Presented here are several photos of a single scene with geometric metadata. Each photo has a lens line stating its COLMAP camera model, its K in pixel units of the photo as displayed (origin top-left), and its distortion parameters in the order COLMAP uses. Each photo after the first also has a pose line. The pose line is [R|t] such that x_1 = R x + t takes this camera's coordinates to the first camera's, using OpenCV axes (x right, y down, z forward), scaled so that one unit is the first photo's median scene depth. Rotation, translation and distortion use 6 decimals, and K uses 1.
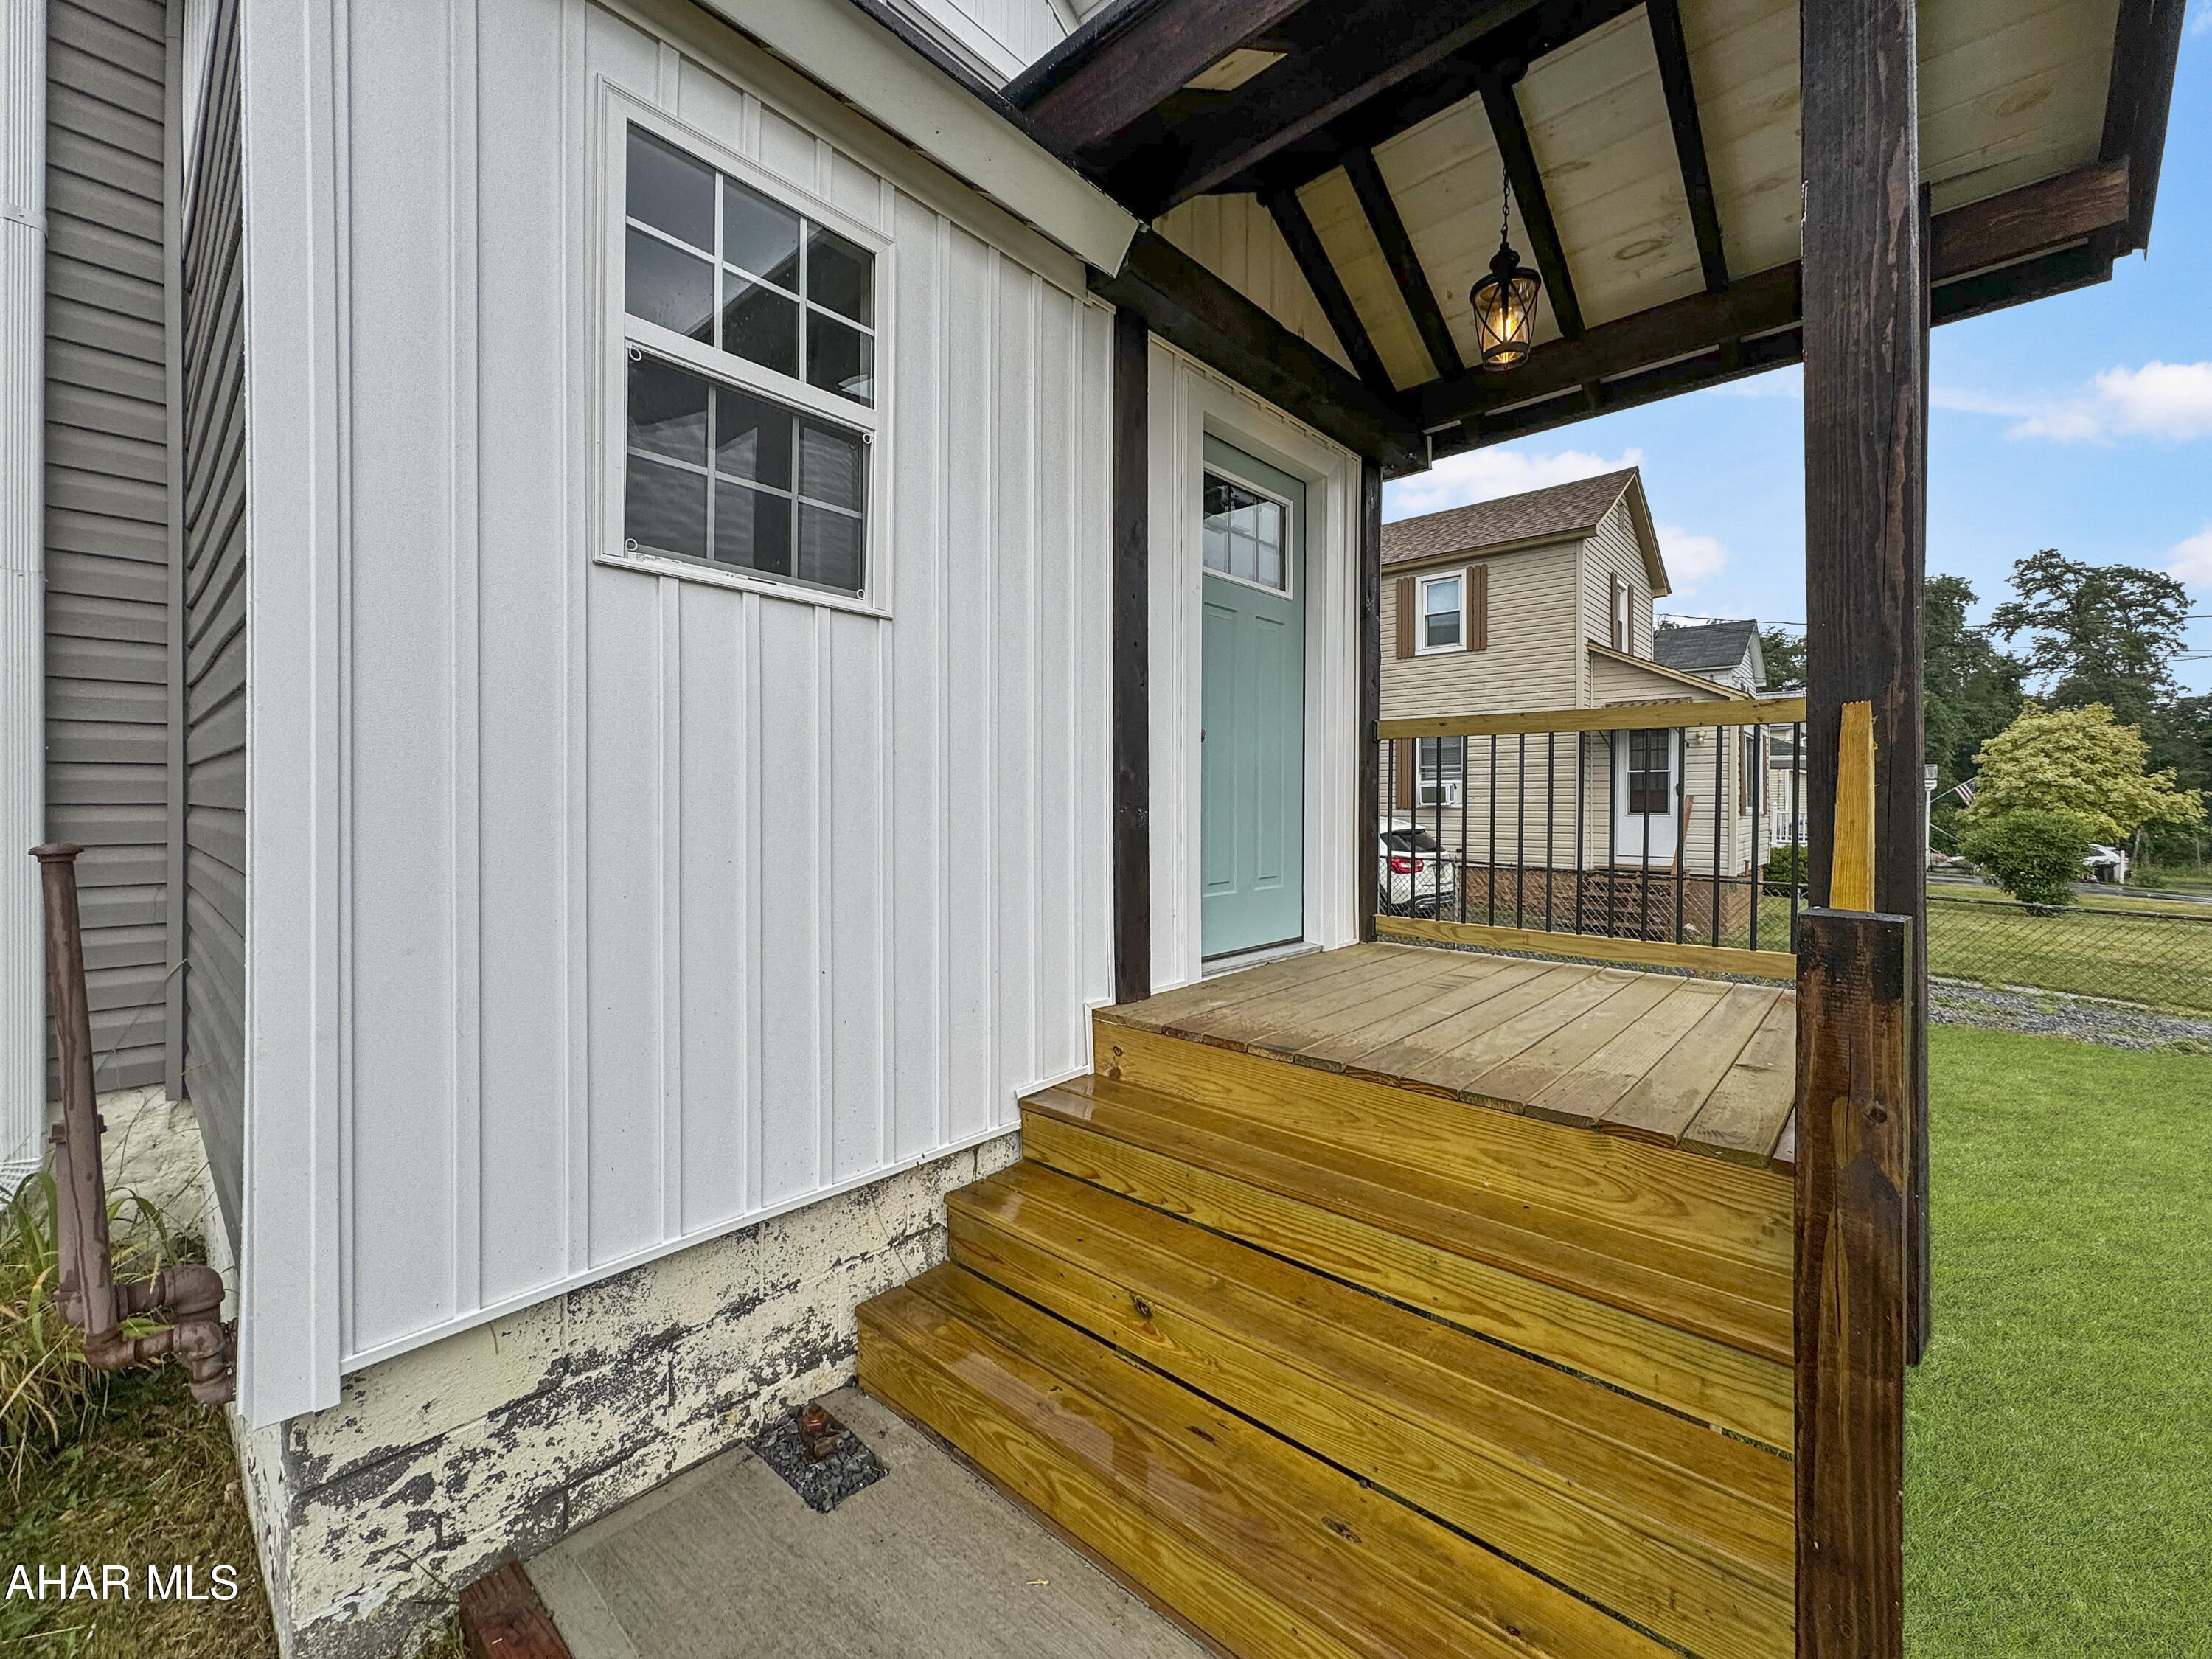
lens RADIAL K [[884.3, 0, 1114.1], [0, 884.3, 811.5], [0, 0, 1]] dist [-0.003231, 0.000363]
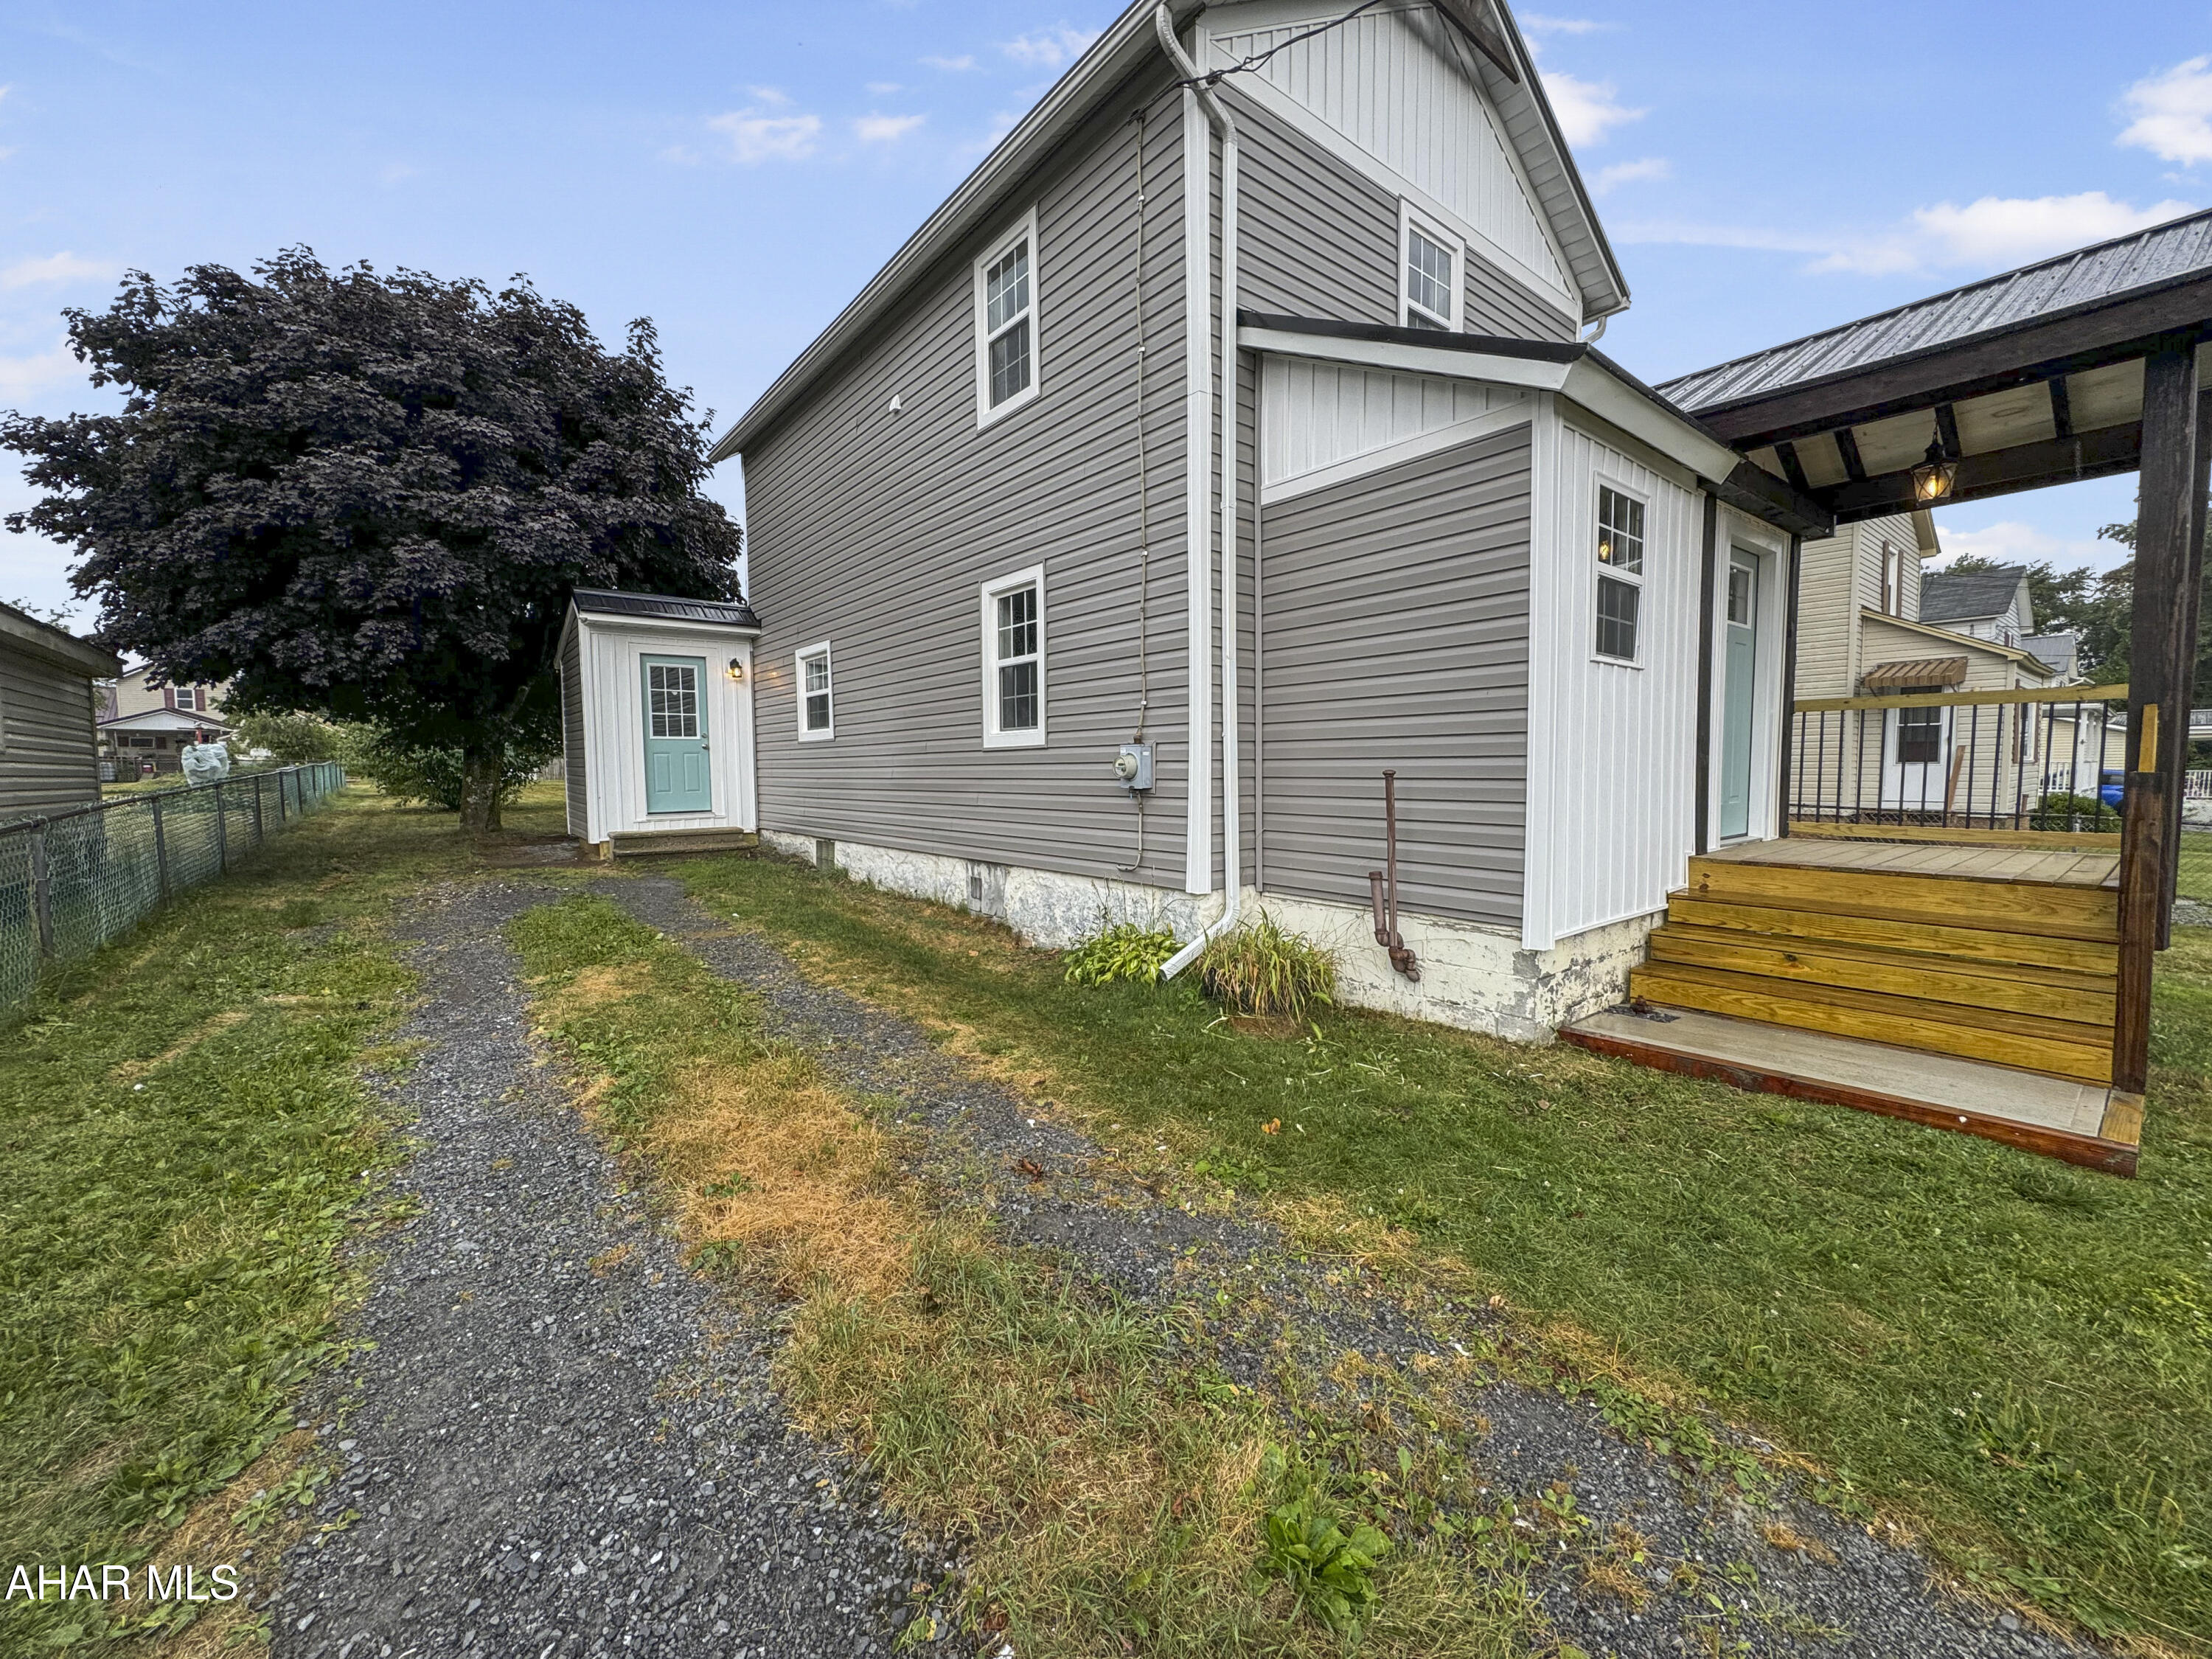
lens RADIAL K [[884.3, 0, 1101.0], [0, 884.3, 830.0], [0, 0, 1]] dist [-0.003231, 0.000363]
pose [[0.986696, -0.002483, -0.162557, -1.024911], [0.012555, 0.998061, 0.060966, 0.027855], [0.162091, -0.062196, 0.984814, -1.192545]]
